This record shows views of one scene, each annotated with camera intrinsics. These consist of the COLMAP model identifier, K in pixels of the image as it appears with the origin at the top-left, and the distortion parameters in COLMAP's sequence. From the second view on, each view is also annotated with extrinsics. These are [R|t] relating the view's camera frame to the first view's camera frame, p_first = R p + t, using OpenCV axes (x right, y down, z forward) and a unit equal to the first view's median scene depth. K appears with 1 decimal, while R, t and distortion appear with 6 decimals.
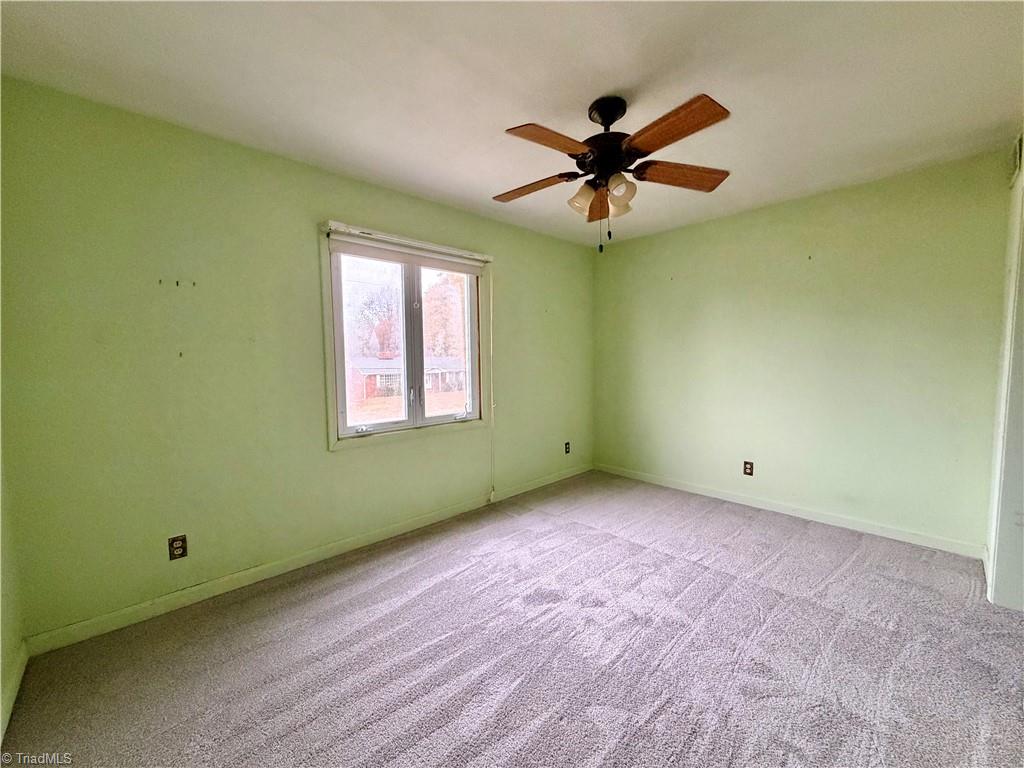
lens RADIAL K [[408.5, 0, 510.8], [0, 408.5, 387.3], [0, 0, 1]] dist [0.002095, -0.000055]
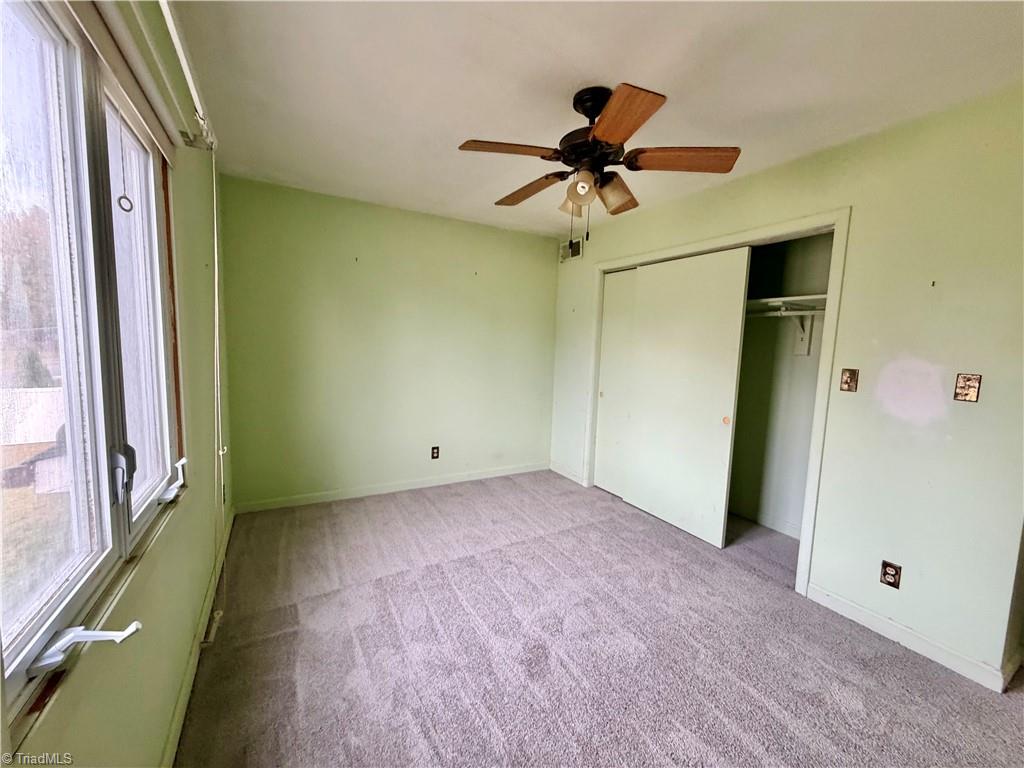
lens RADIAL K [[408.5, 0, 510.3], [0, 408.5, 382.2], [0, 0, 1]] dist [0.002095, -0.000055]
pose [[0.242541, -0.072448, 0.967432, -0.505708], [0.037849, 0.997155, 0.065185, -0.067179], [-0.969402, 0.020806, 0.244593, 0.626963]]
